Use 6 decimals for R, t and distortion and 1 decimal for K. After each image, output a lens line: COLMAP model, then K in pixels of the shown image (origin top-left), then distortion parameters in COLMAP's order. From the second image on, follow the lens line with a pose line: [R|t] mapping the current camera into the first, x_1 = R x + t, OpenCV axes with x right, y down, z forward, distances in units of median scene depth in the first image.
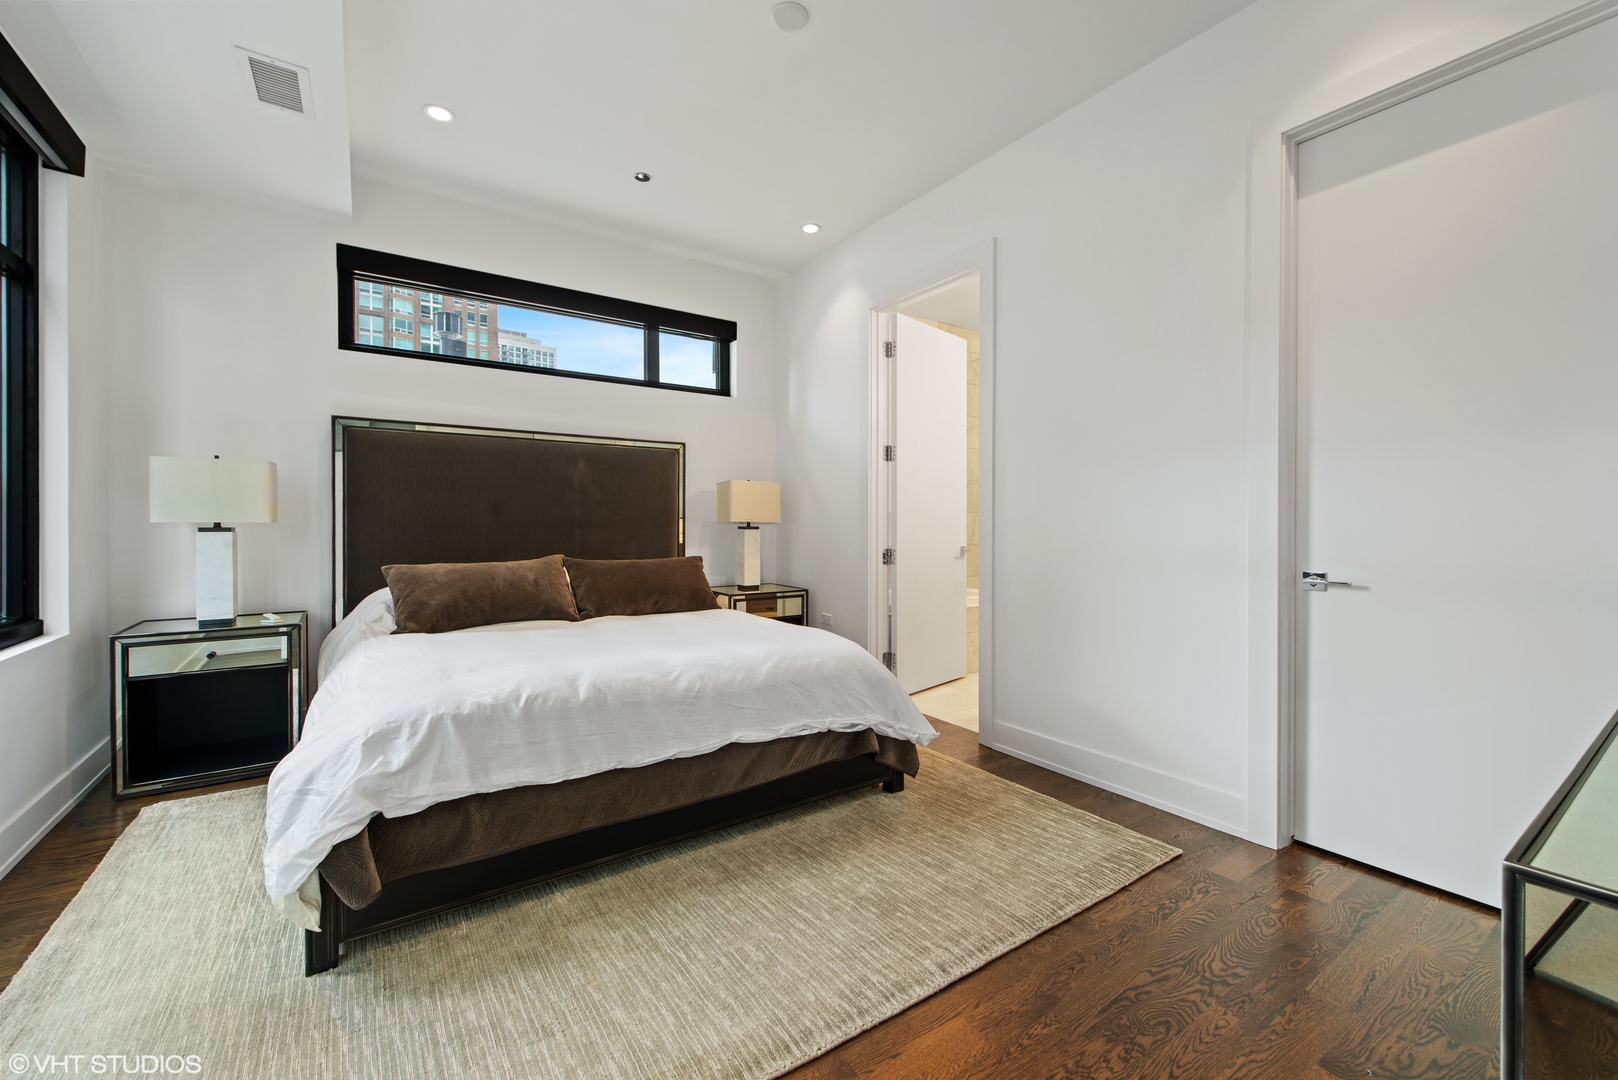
lens RADIAL K [[658.4, 0, 798.2], [0, 658.4, 532.7], [0, 0, 1]] dist [0.000318, 0.000012]
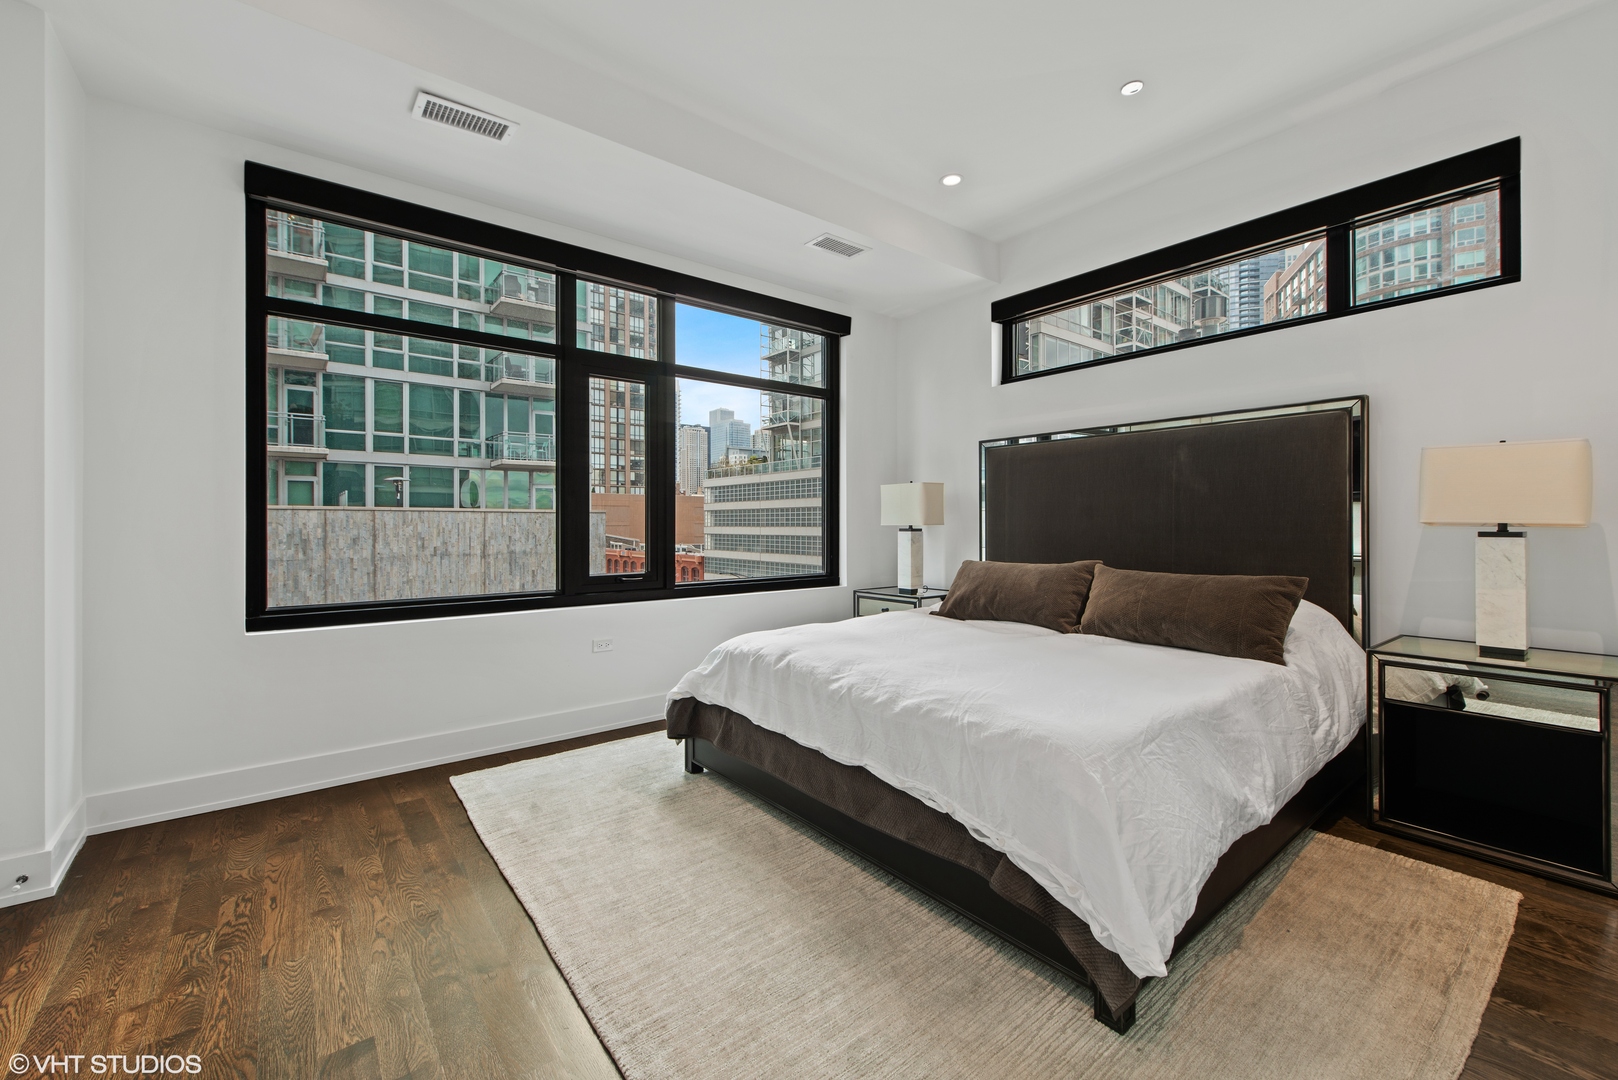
lens RADIAL K [[658.4, 0, 798.2], [0, 658.4, 532.7], [0, 0, 1]] dist [0.000318, 0.000012]
pose [[0.063418, 0.014624, -0.997880, 0.463917], [-0.006845, 0.999875, 0.014219, -0.014128], [0.997964, 0.005929, 0.063510, 0.485092]]
